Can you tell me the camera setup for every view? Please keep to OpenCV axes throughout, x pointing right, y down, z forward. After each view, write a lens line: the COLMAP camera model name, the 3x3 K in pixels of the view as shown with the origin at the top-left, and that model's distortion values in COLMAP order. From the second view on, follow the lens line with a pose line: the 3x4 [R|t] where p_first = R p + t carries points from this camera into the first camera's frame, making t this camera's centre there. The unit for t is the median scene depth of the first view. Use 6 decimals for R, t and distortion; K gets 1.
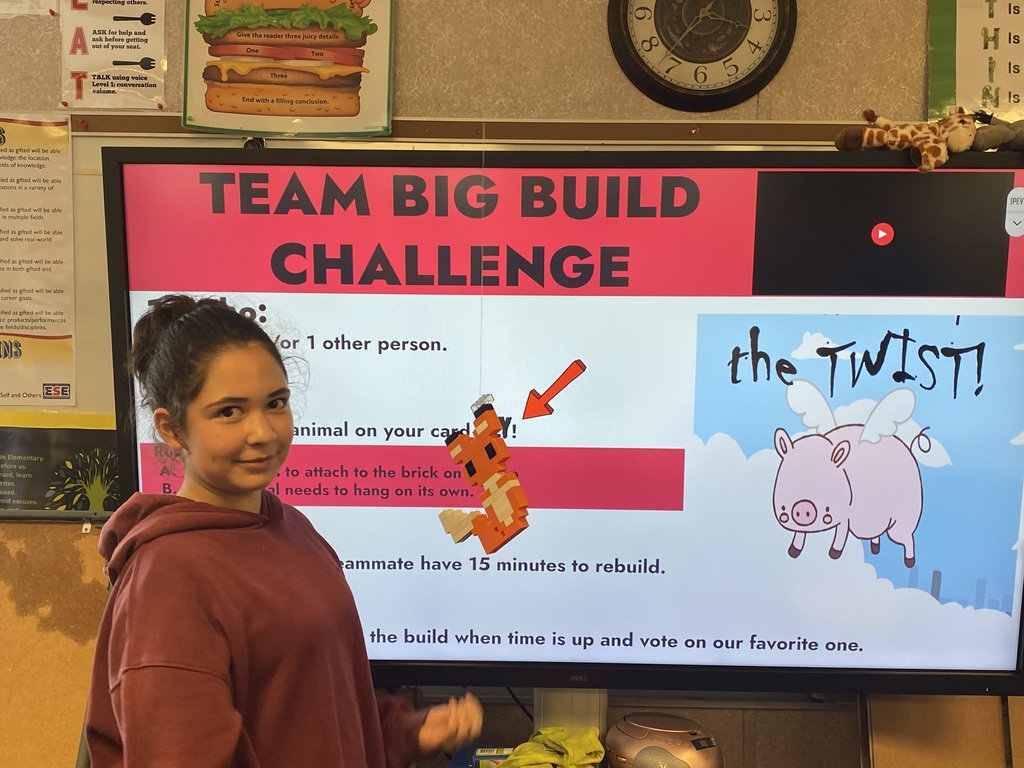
lens RADIAL K [[1137.4, 0, 516.5], [0, 1137.4, 383.9], [0, 0, 1]] dist [0.179457, -0.488671]
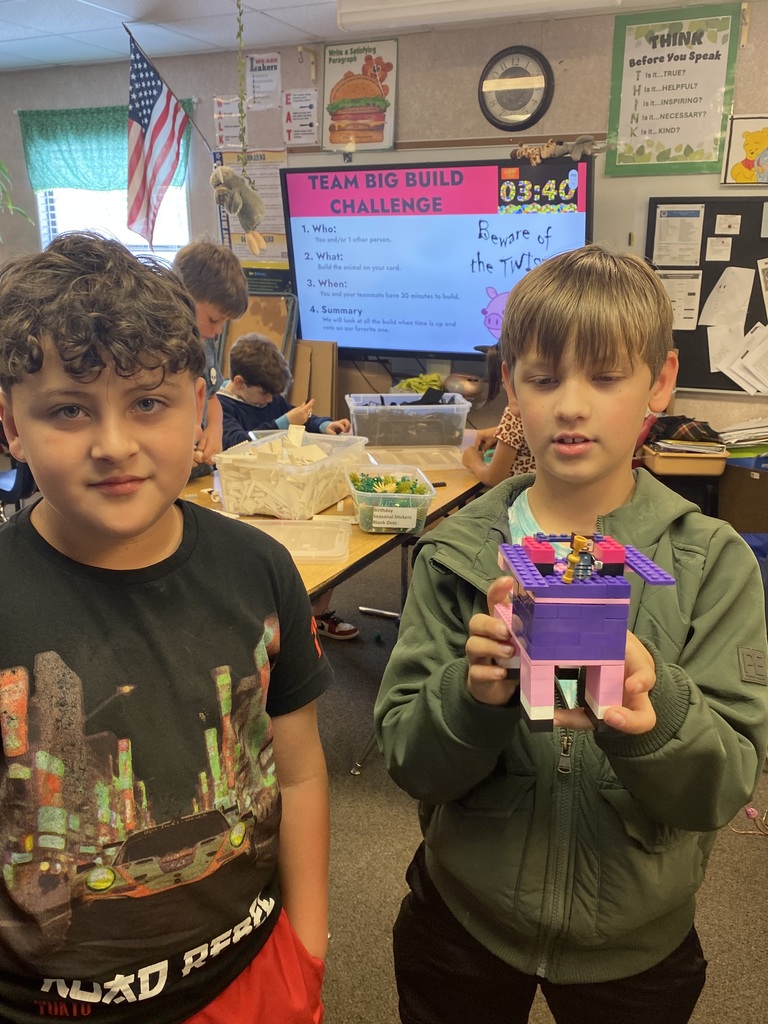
lens RADIAL K [[907.1, 0, 384.0], [0, 907.1, 512.0], [0, 0, 1]] dist [0.002261, -0.001594]
pose [[0.912871, 0.105597, -0.394354, 0.903122], [-0.001849, 0.967028, 0.254662, 0.059771], [0.408243, -0.231745, 0.882968, -1.174854]]
